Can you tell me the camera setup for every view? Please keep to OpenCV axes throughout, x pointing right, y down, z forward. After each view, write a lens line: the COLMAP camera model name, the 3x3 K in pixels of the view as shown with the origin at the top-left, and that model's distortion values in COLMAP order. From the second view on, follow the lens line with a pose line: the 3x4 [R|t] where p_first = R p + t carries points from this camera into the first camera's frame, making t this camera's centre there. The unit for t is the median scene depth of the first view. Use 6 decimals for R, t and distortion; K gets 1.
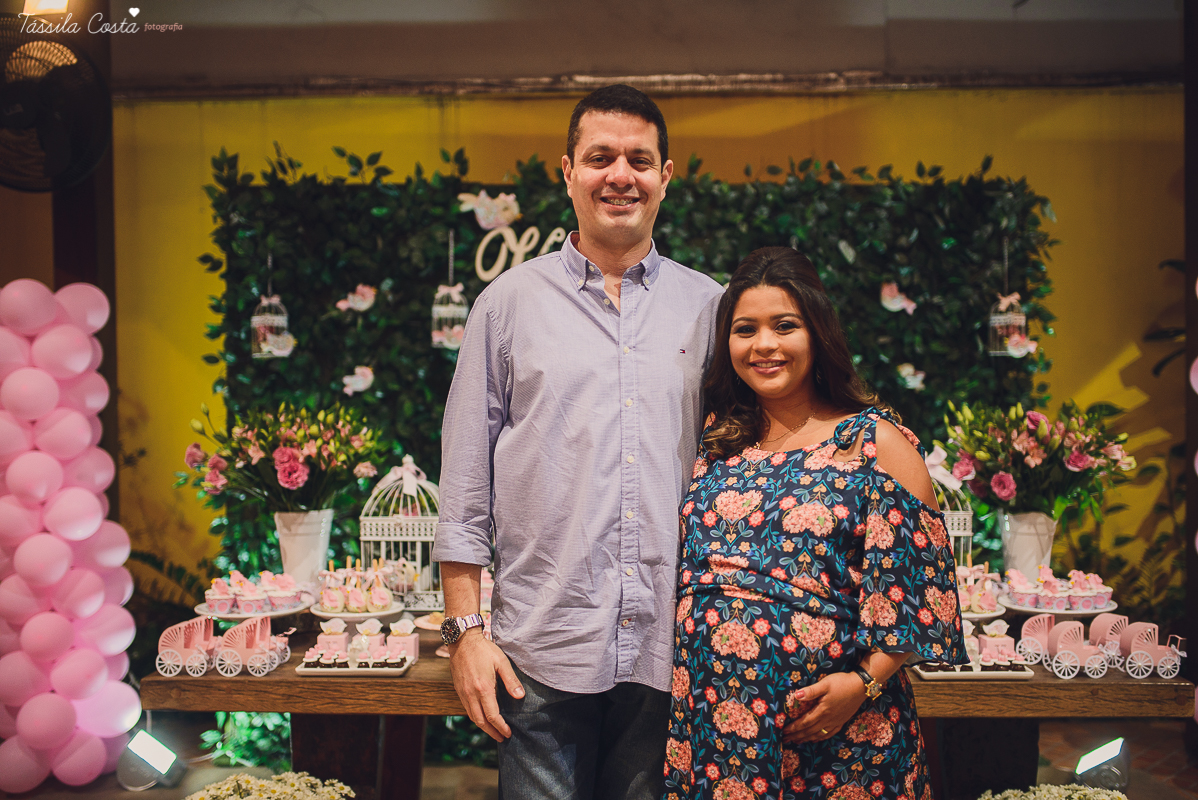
lens RADIAL K [[1188.6, 0, 599.0], [0, 1188.6, 400.0], [0, 0, 1]] dist [-0.023685, 0.024216]
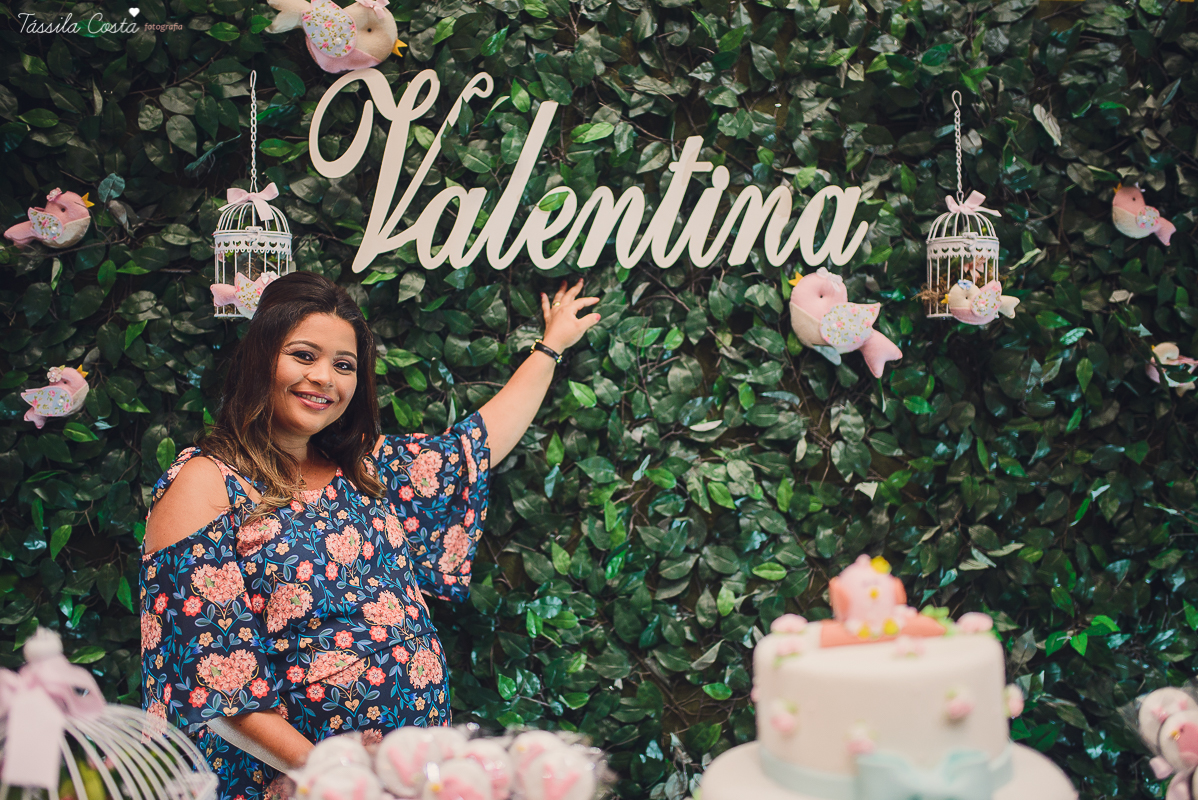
lens RADIAL K [[1262.1, 0, 599.0], [0, 1262.1, 400.0], [0, 0, 1]] dist [-0.024735, 0.000998]
pose [[0.994929, -0.020683, 0.098435, -0.041410], [0.022783, 0.999535, -0.020251, -0.000021], [-0.097970, 0.022391, 0.994937, 0.509161]]
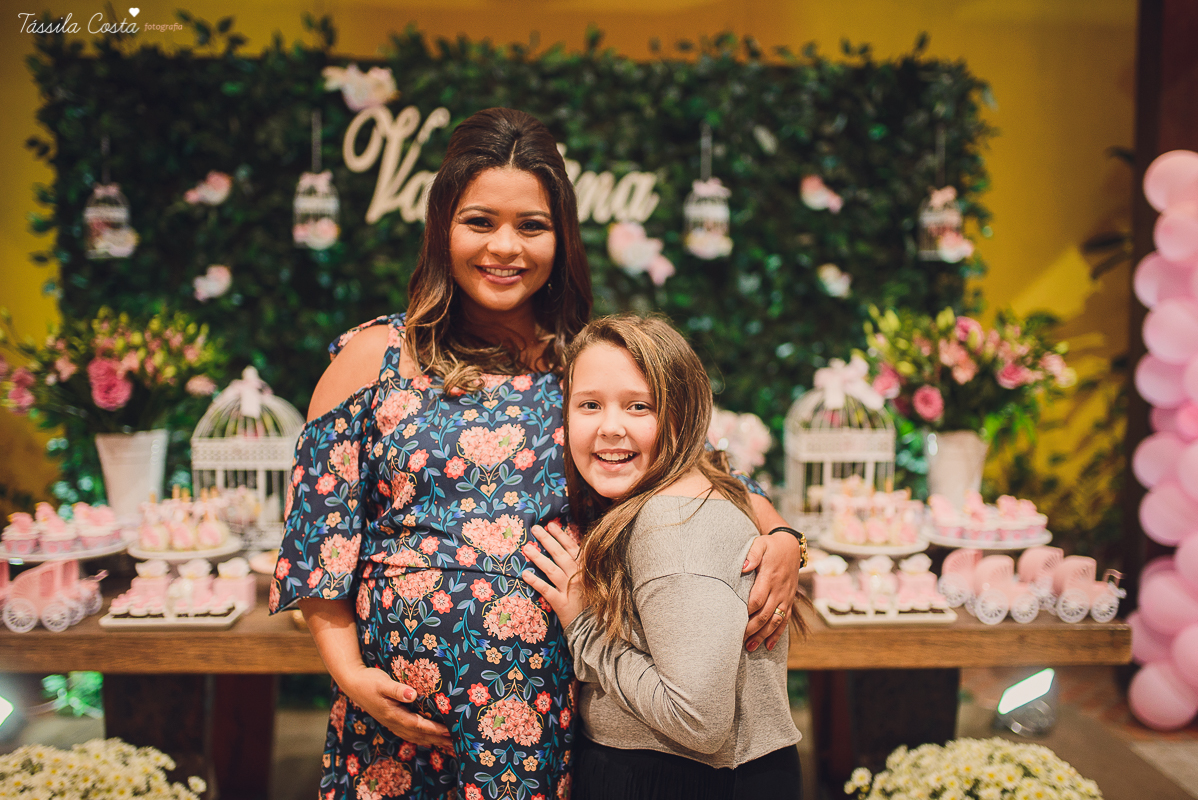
lens RADIAL K [[1262.1, 0, 599.0], [0, 1262.1, 400.0], [0, 0, 1]] dist [-0.024735, 0.000998]
pose [[0.997916, -0.002848, 0.064466, 0.022999], [-0.001755, 0.997459, 0.071226, 0.002766], [-0.064505, -0.071191, 0.995375, 0.052929]]
